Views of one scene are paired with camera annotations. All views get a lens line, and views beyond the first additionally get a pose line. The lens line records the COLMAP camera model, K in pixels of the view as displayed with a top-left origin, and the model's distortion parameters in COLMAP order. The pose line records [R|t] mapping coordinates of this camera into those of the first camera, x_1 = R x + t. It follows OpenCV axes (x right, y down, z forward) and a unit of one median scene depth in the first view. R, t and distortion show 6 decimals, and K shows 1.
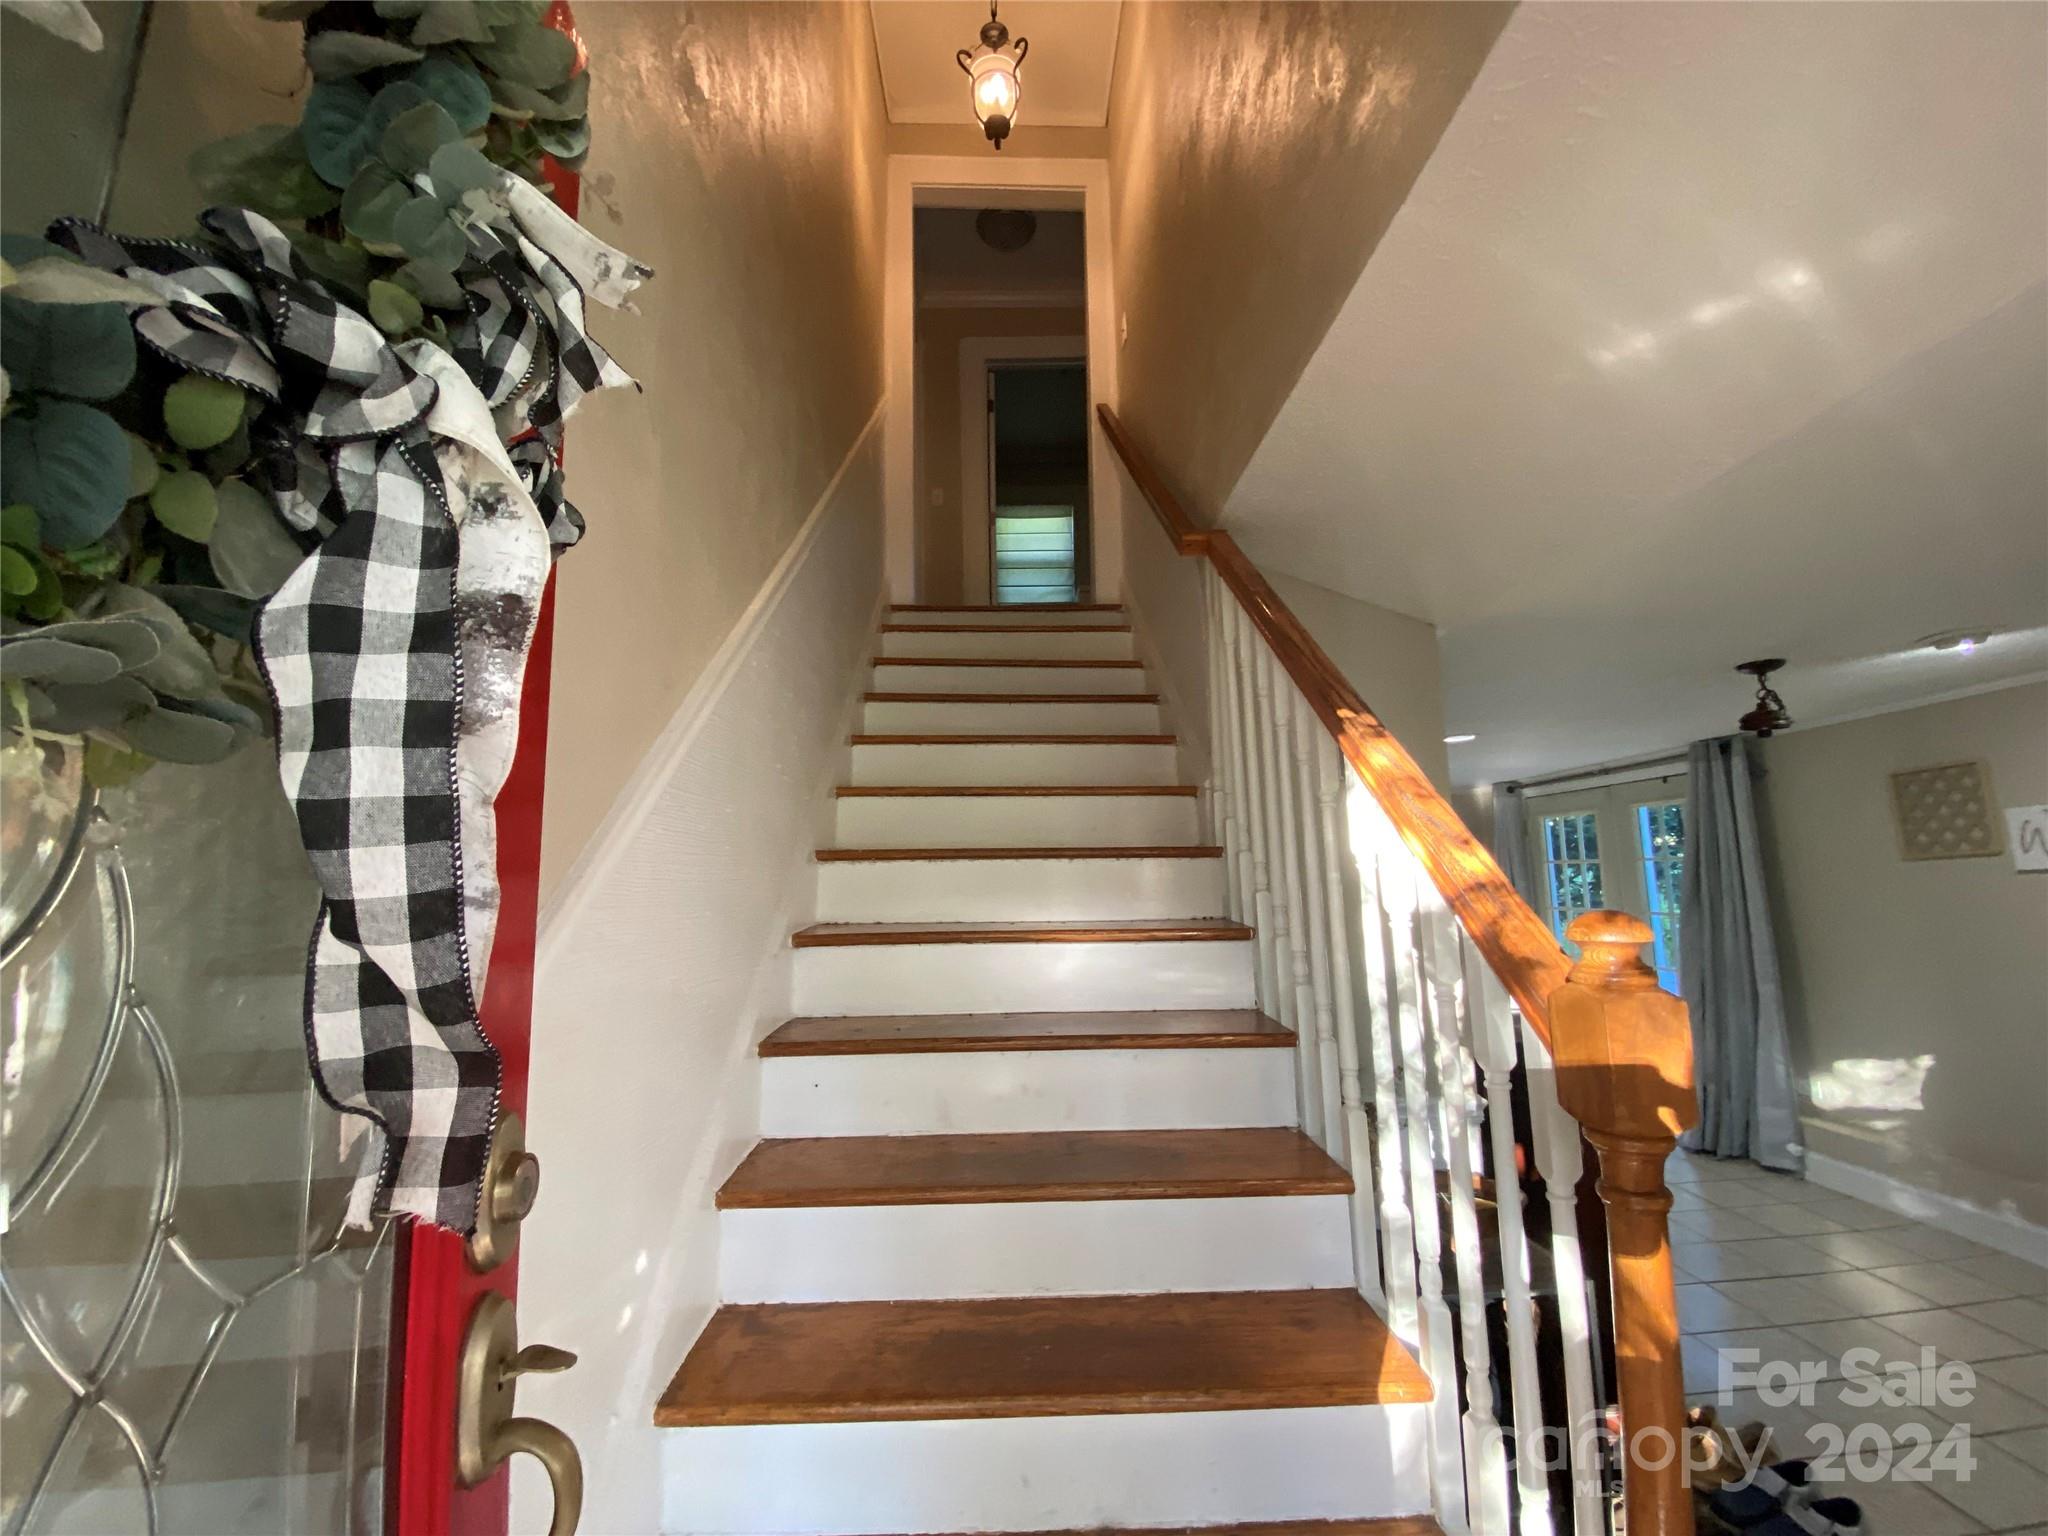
lens RADIAL K [[852.7, 0, 1024.6], [0, 852.7, 763.9], [0, 0, 1]] dist [-0.018397, -0.000442]
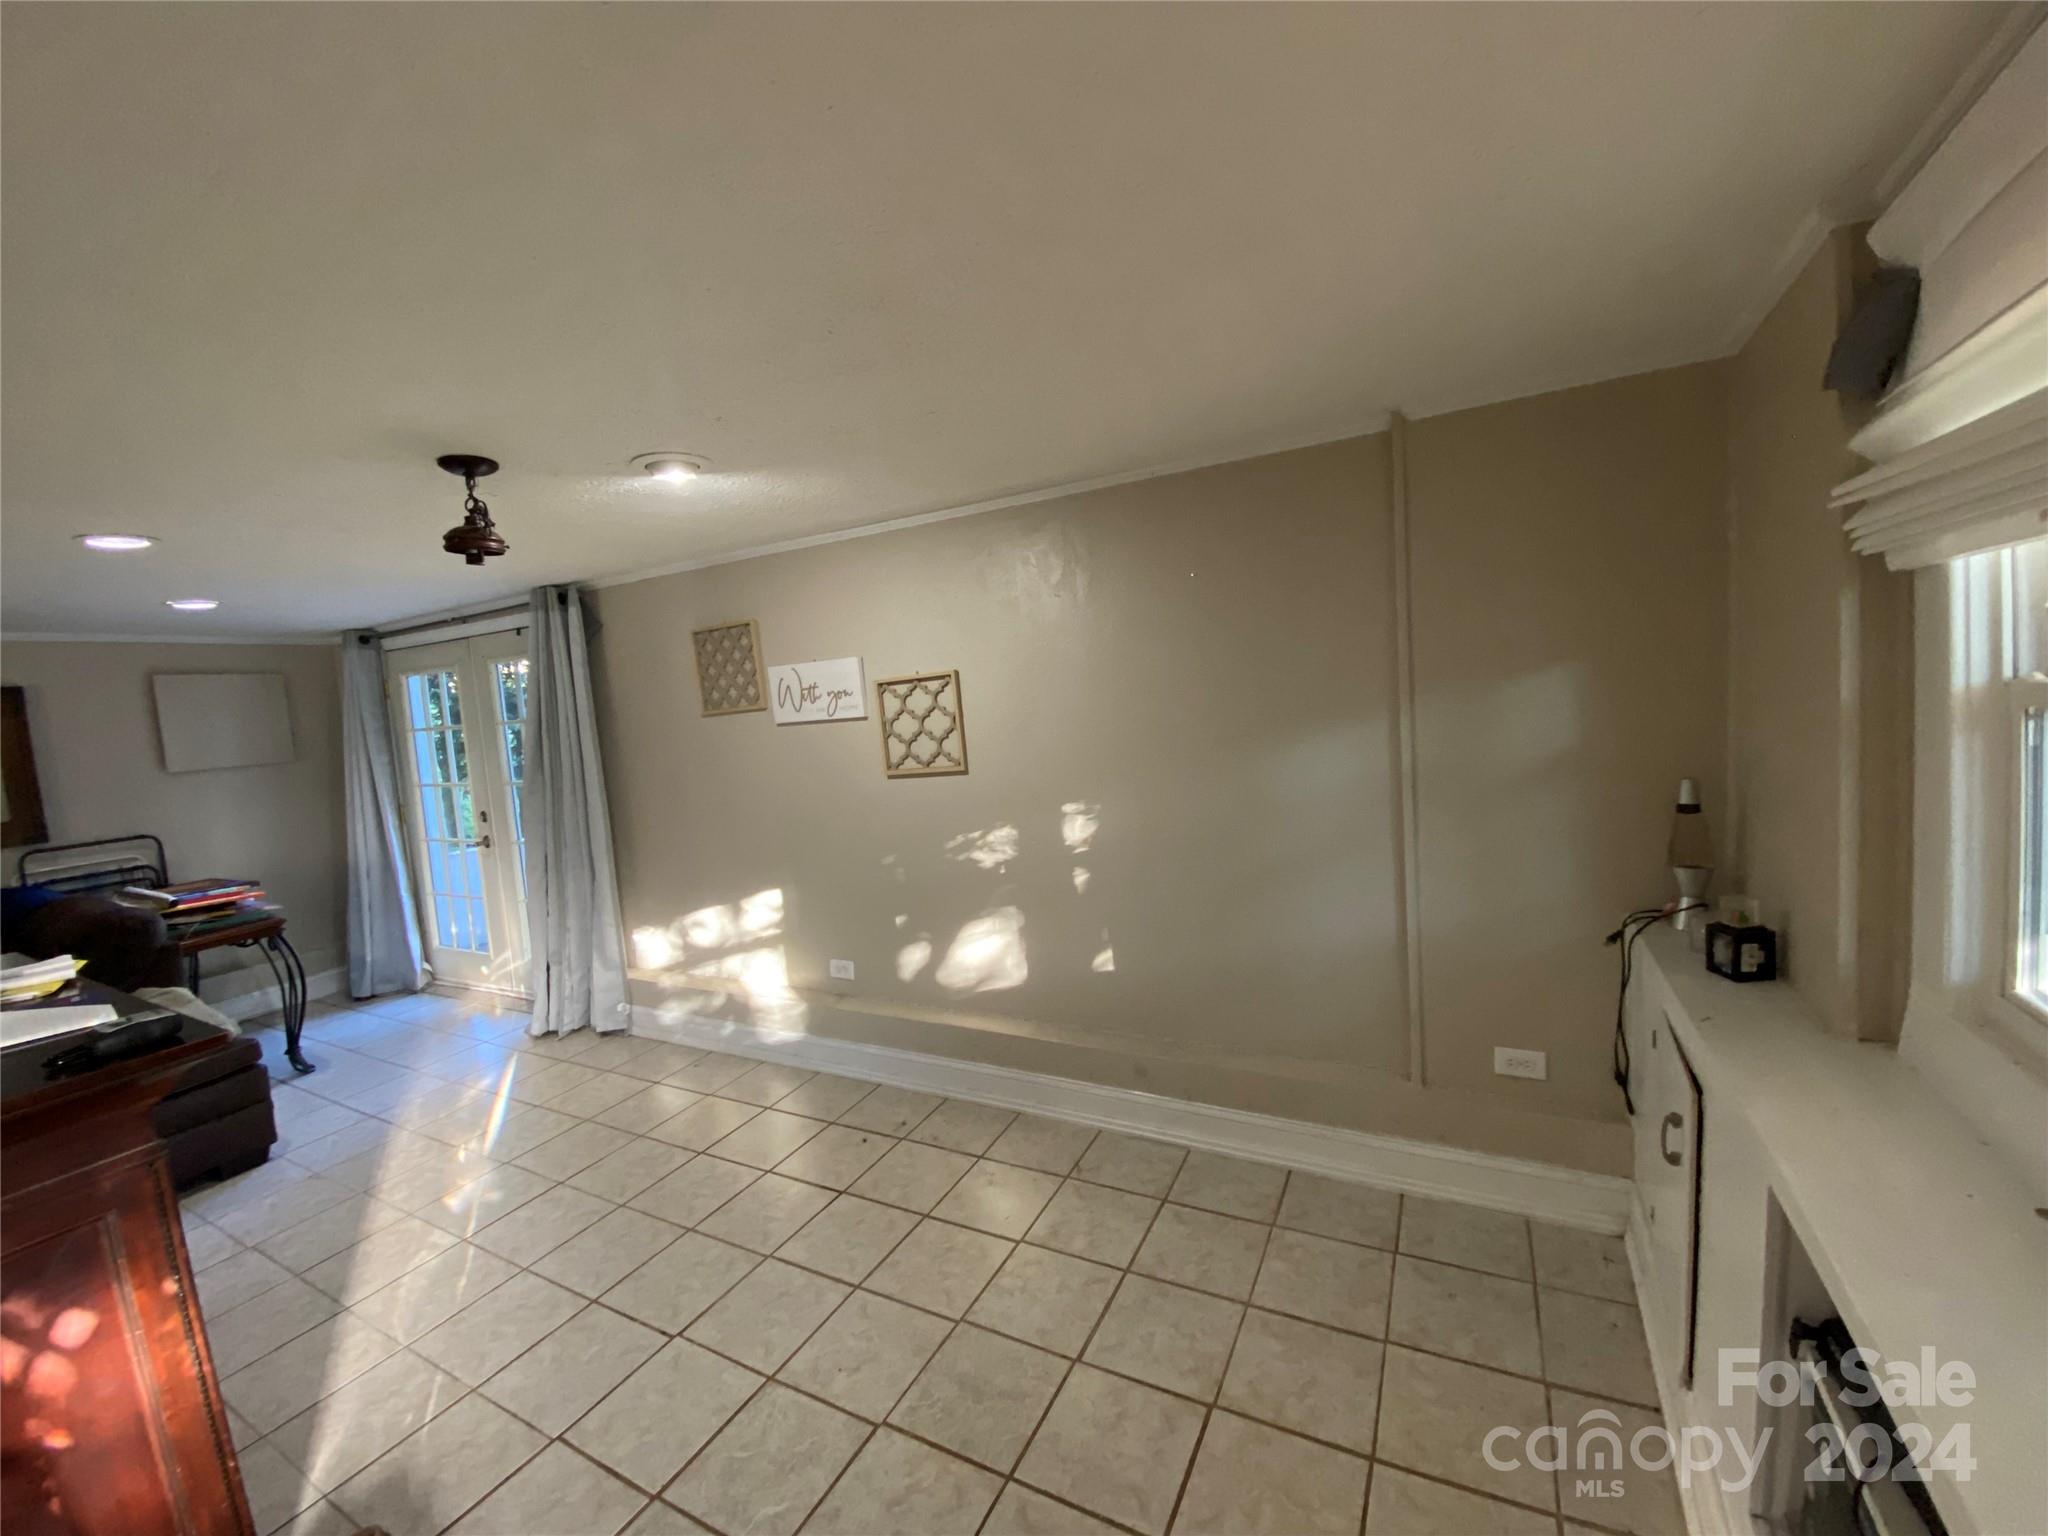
lens RADIAL K [[852.7, 0, 1023.8], [0, 852.7, 756.9], [0, 0, 1]] dist [-0.018397, -0.000442]
pose [[0.494030, -0.078426, 0.865900, 0.345832], [-0.057386, 0.990810, 0.122480, 0.013504], [-0.867549, -0.110199, 0.484990, 0.145477]]
